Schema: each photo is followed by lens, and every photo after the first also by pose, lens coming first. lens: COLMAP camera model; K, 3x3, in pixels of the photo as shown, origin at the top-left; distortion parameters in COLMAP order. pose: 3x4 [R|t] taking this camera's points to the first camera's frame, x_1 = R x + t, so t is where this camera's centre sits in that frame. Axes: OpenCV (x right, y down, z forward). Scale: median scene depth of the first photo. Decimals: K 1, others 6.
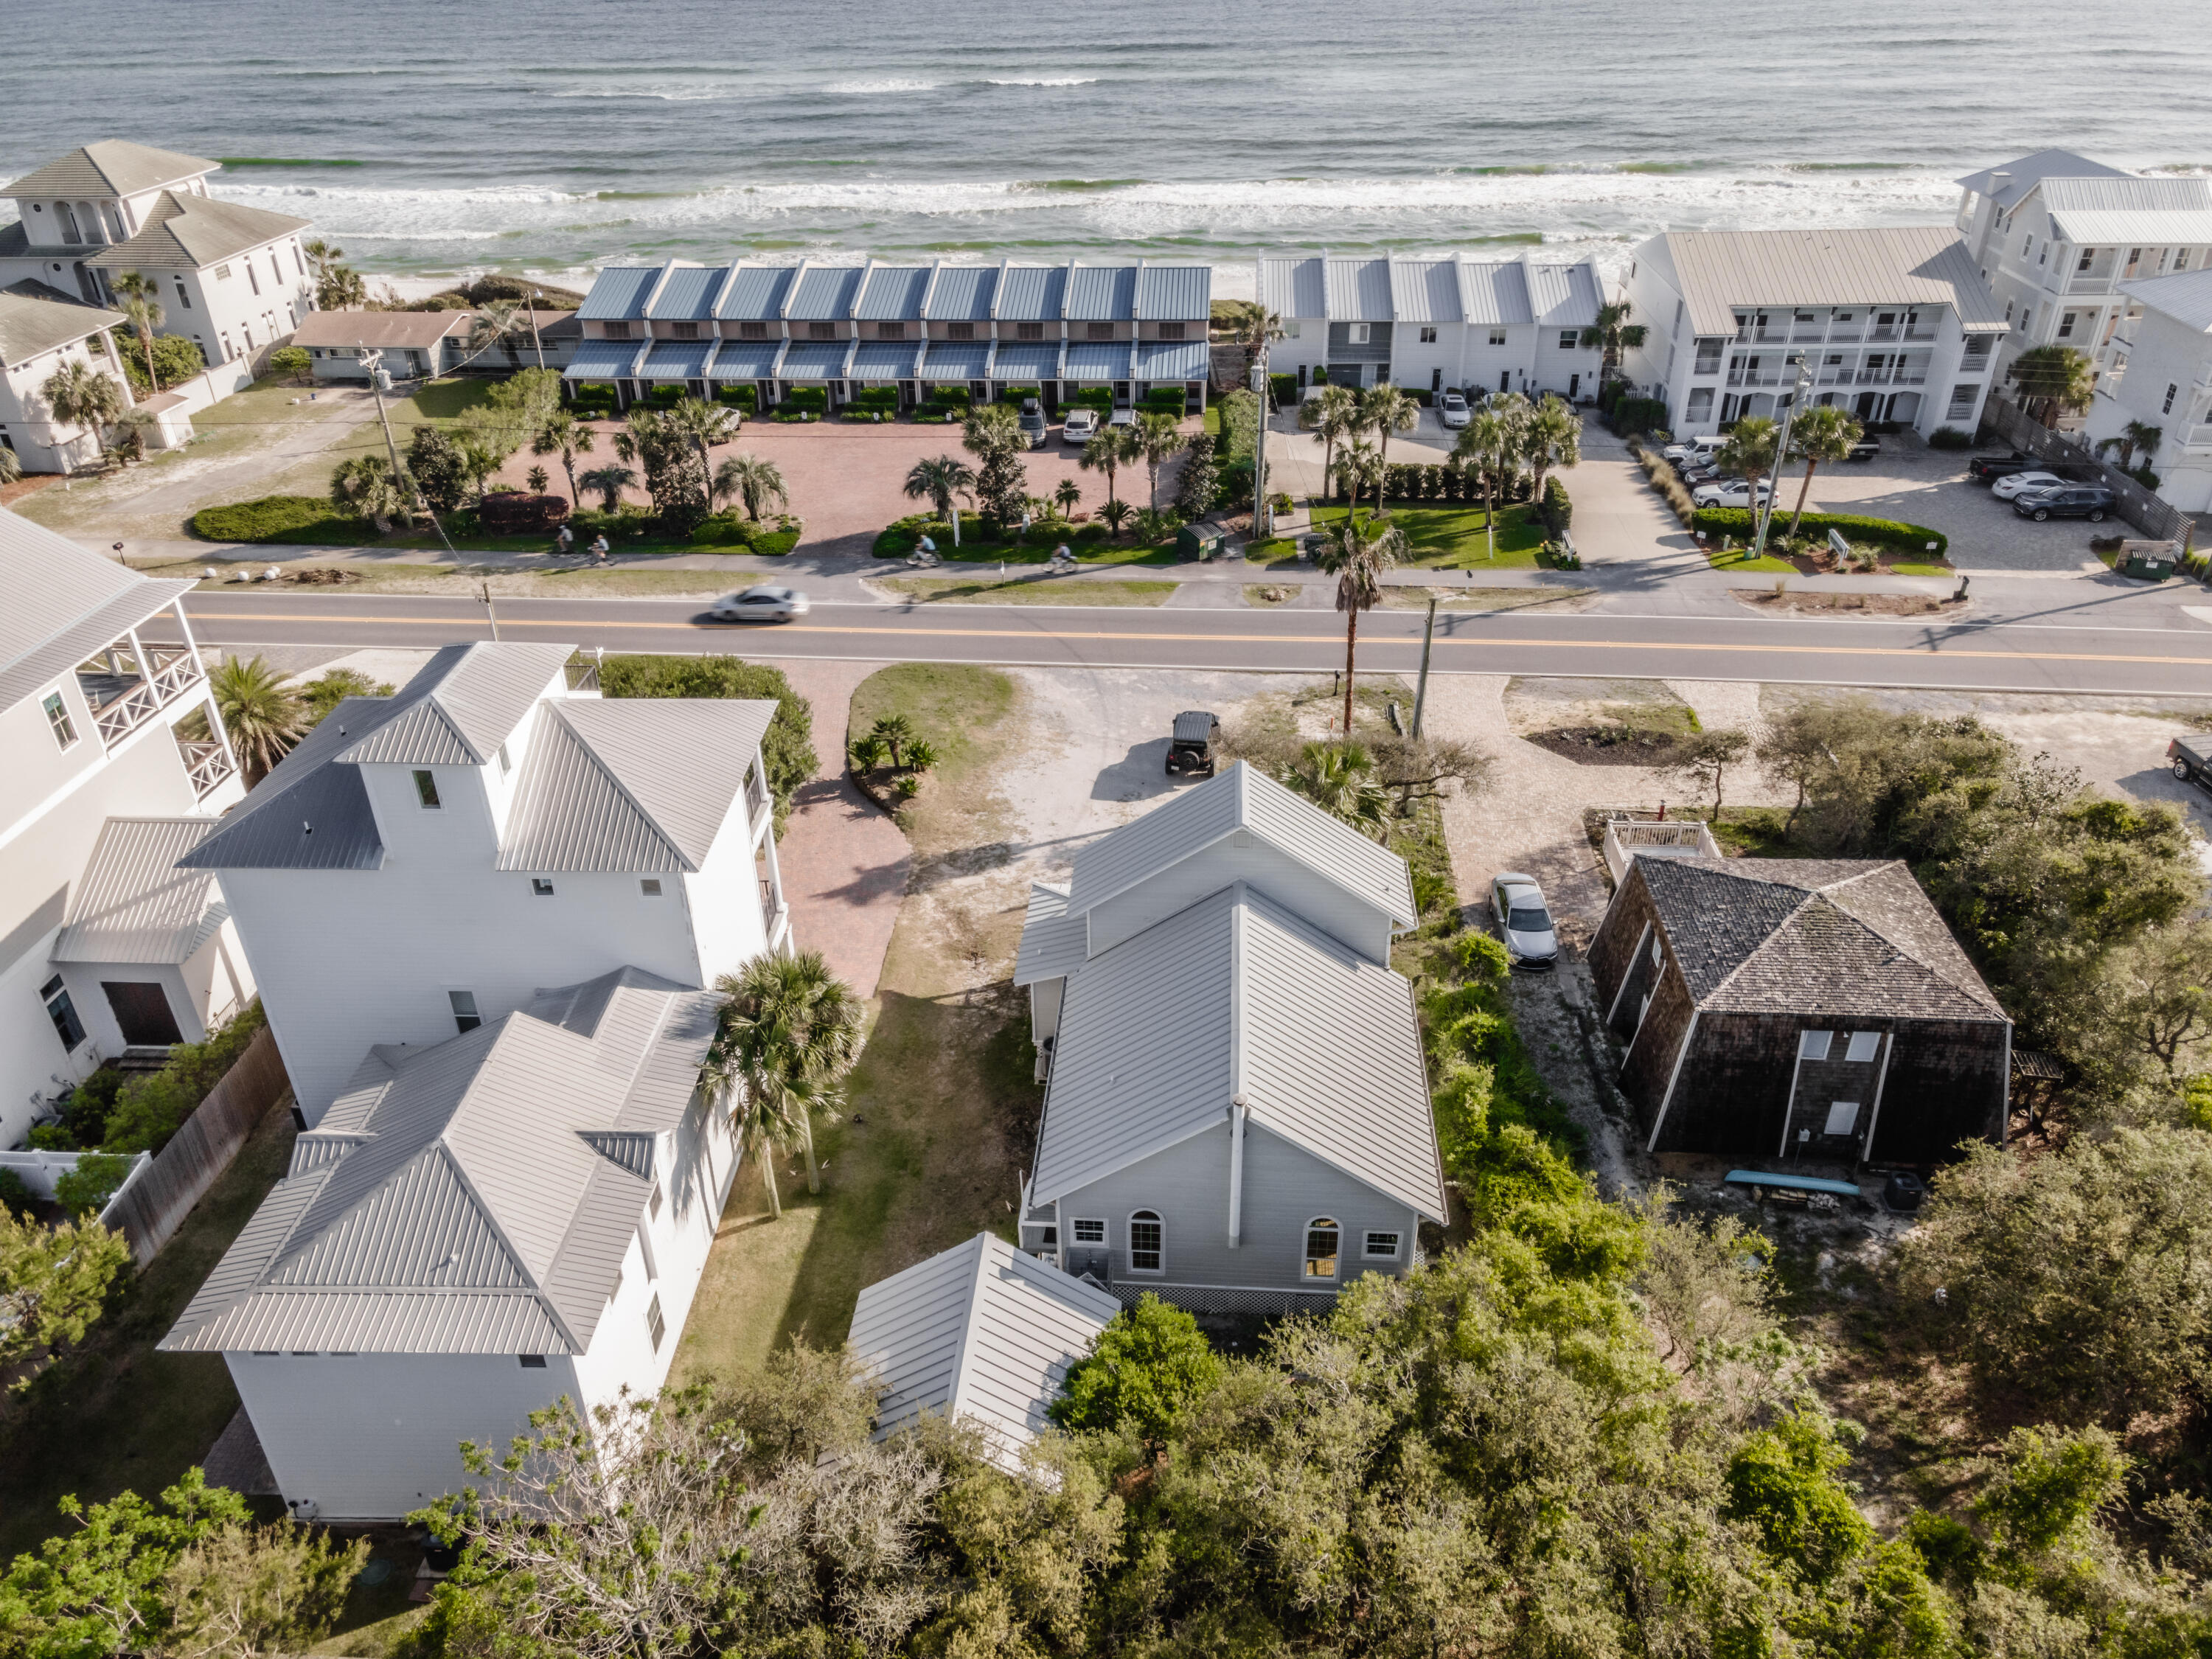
lens RADIAL K [[1535.8, 0, 1106.0], [0, 1535.8, 829.5], [0, 0, 1]] dist [-0.000400, 0.044414]
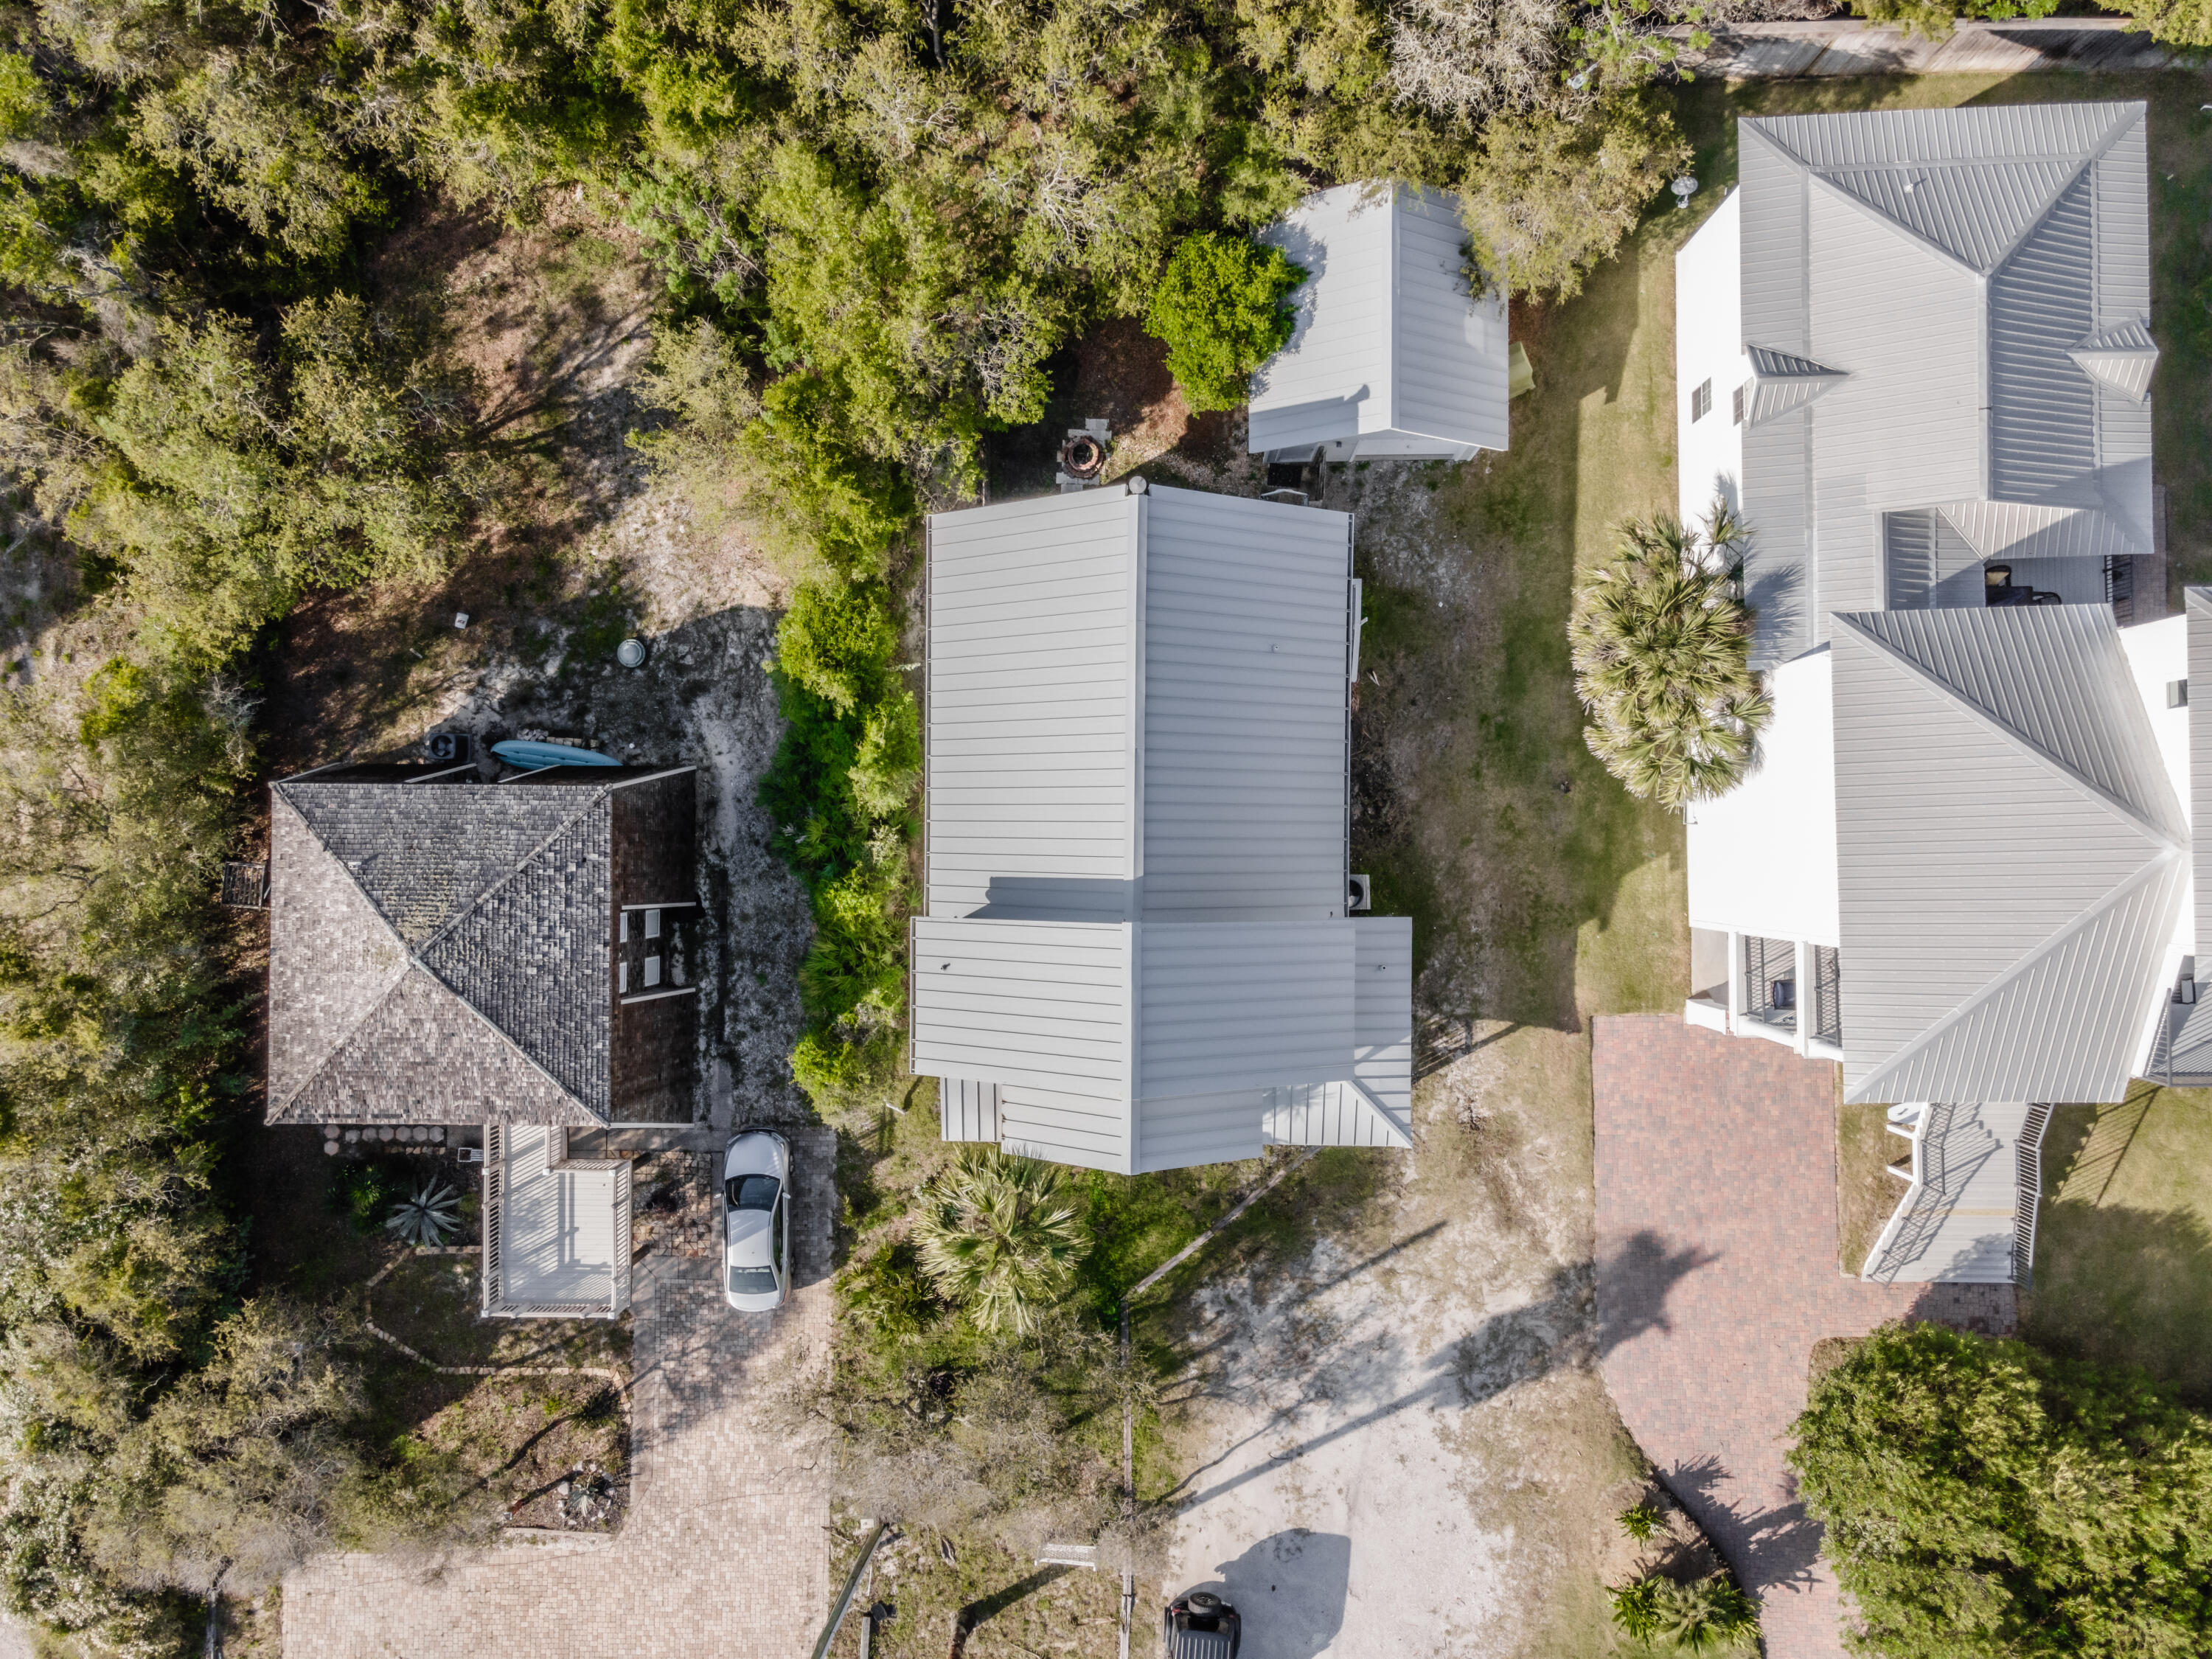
lens RADIAL K [[1535.8, 0, 1106.0], [0, 1535.8, 829.5], [0, 0, 1]] dist [-0.000400, 0.044414]
pose [[-0.995972, 0.069191, 0.057026, 0.054453], [0.009649, -0.549596, 0.835375, -0.607851], [0.089142, 0.832560, 0.546715, 0.561831]]
